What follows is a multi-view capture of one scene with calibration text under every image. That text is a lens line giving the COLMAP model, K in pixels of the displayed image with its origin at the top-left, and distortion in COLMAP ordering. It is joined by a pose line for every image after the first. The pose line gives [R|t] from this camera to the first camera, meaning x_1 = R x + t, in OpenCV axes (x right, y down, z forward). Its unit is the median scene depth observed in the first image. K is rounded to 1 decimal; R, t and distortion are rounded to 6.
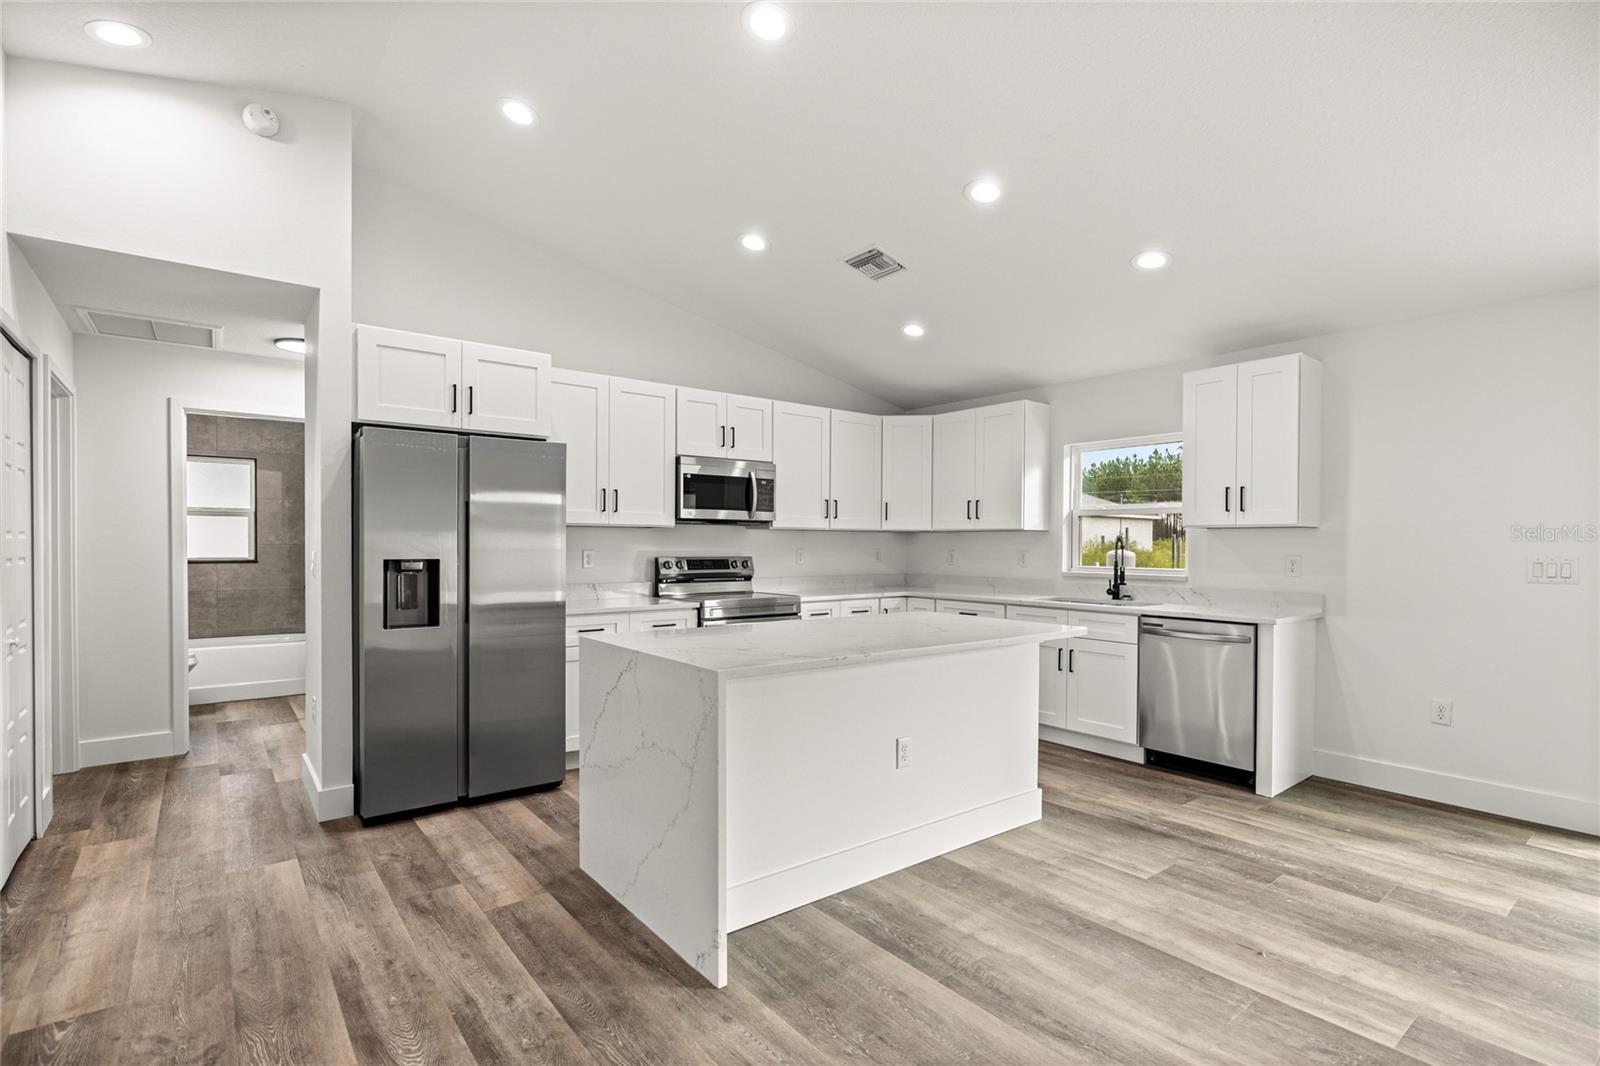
lens RADIAL K [[748.0, 0, 800.9], [0, 748.0, 545.4], [0, 0, 1]] dist [-0.007273, 0.001341]
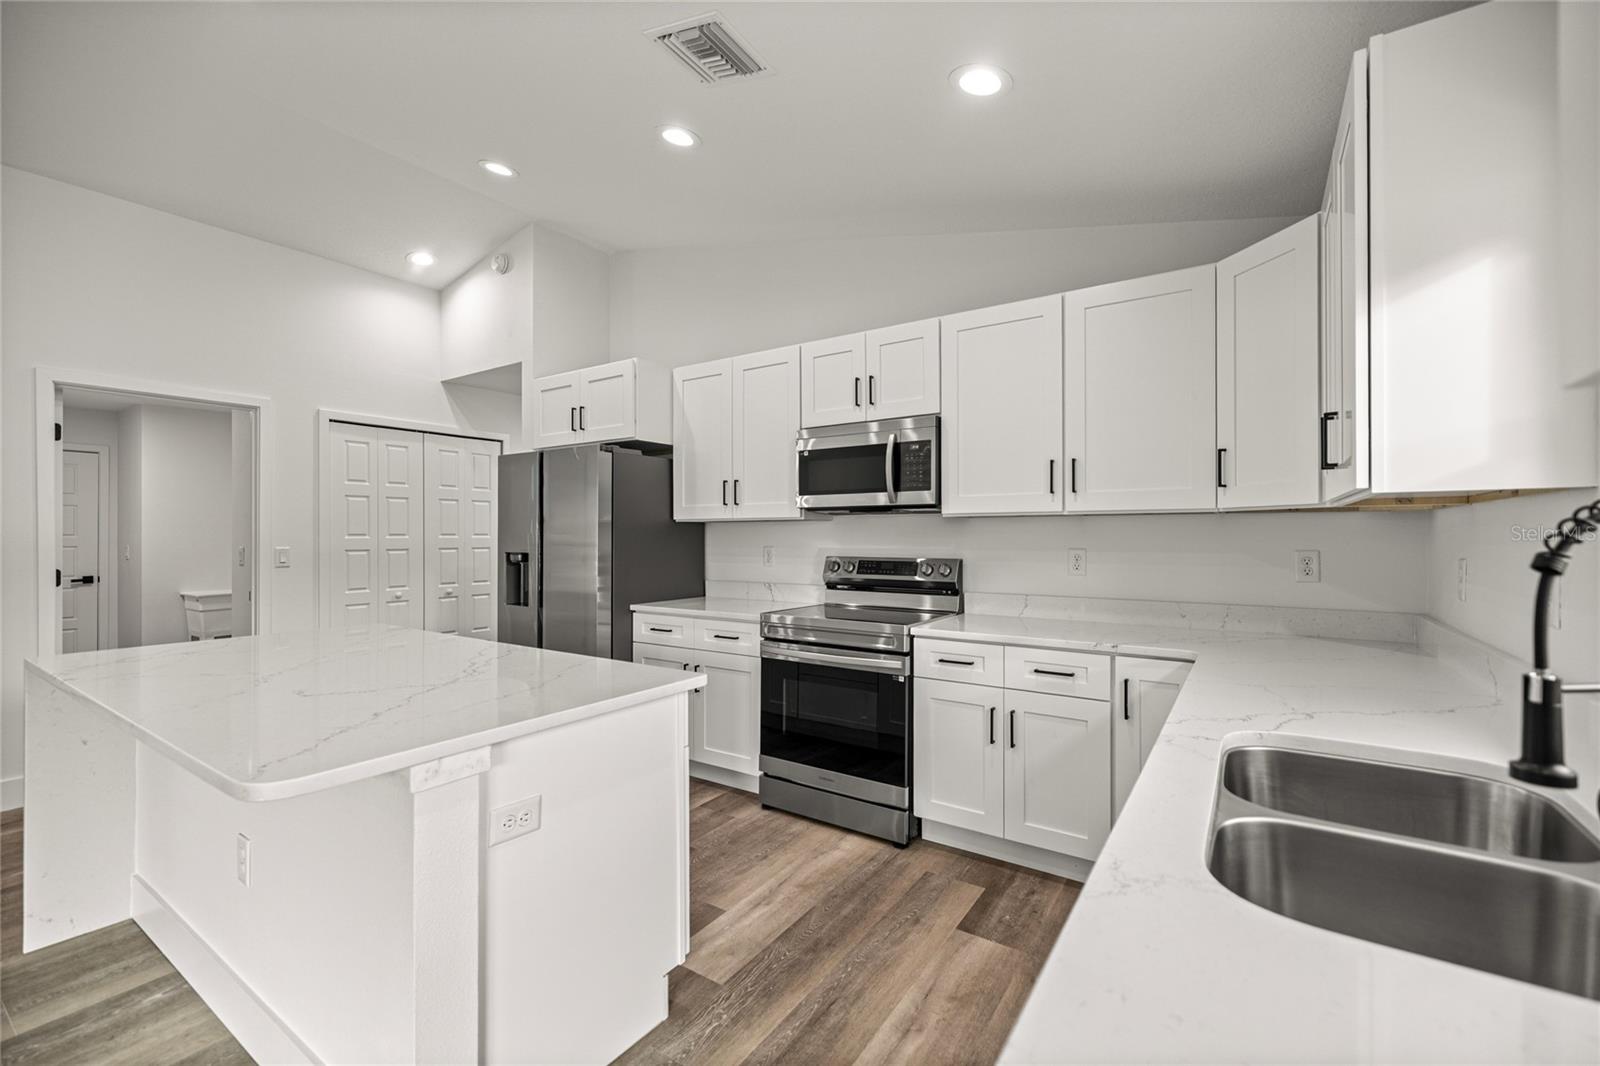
lens RADIAL K [[674.5, 0, 798.0], [0, 674.5, 528.1], [0, 0, 1]] dist [0.001453, -0.000281]
pose [[0.309176, -0.014868, -0.950889, 0.659311], [-0.000149, 0.999877, -0.015682, -0.004470], [0.951005, 0.004990, 0.309136, 0.981566]]
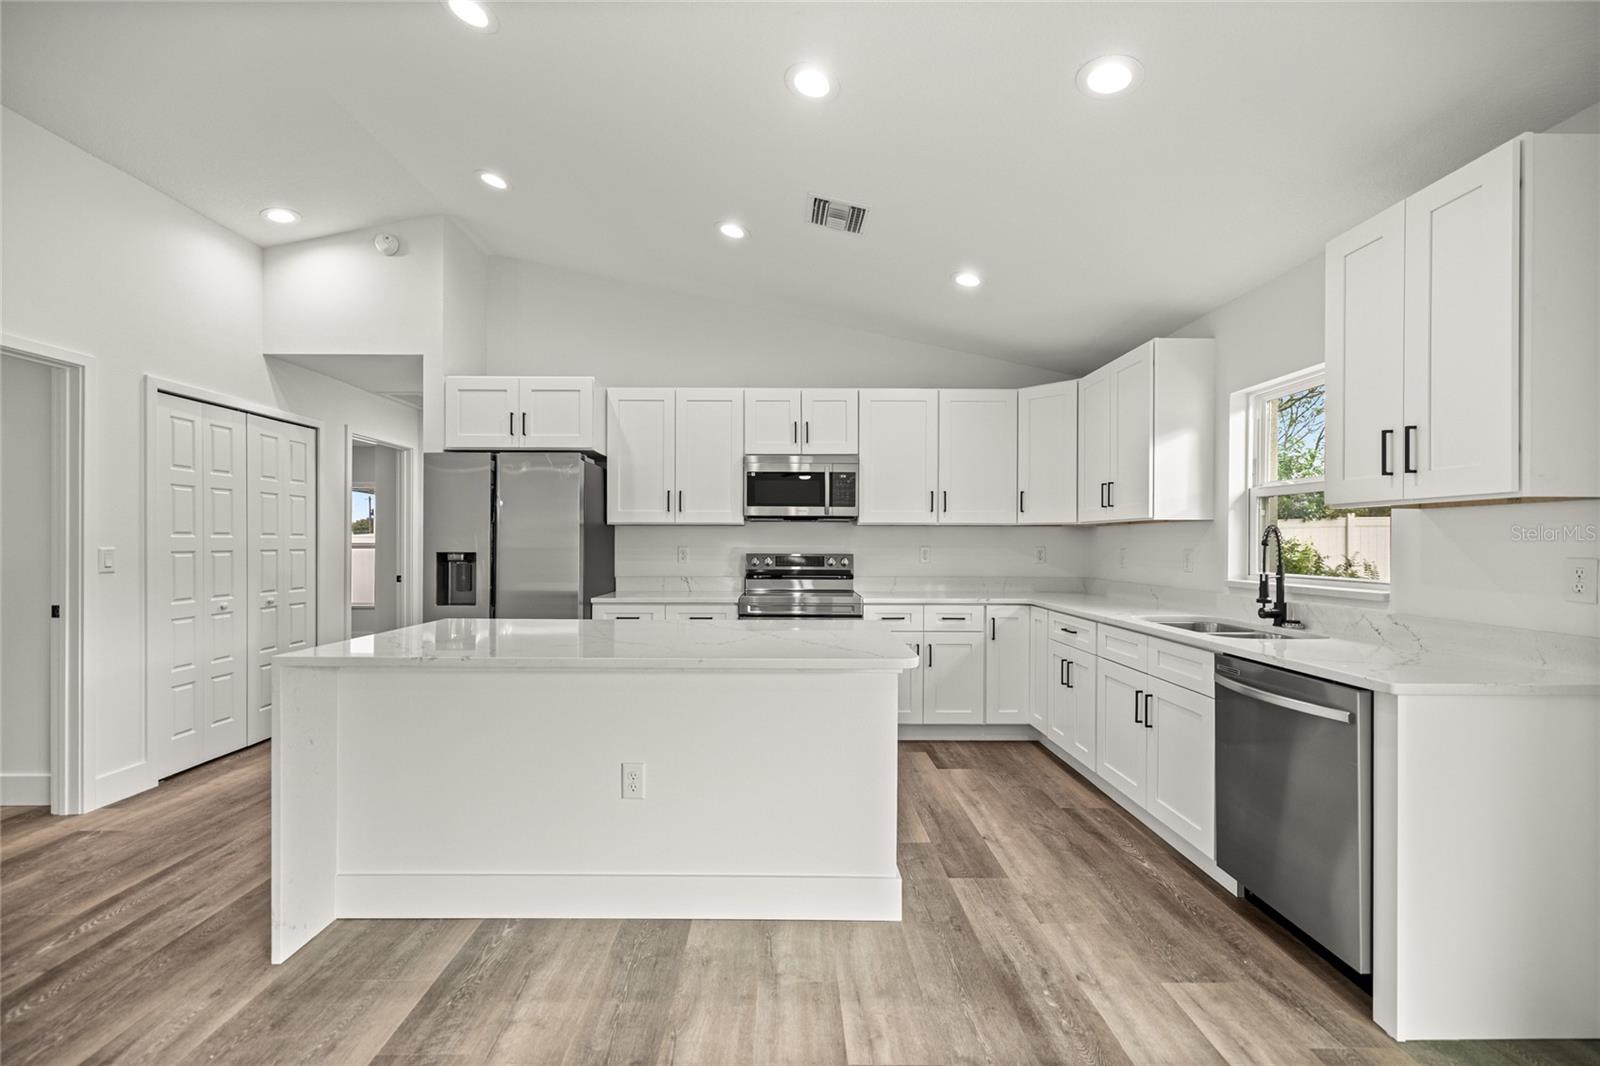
lens RADIAL K [[674.5, 0, 794.3], [0, 674.5, 537.7], [0, 0, 1]] dist [0.001453, -0.000281]
pose [[0.793637, -0.006635, -0.608355, 0.578572], [-0.001003, 0.999925, -0.012213, 0.006661], [0.608390, 0.010303, 0.793571, 0.383603]]
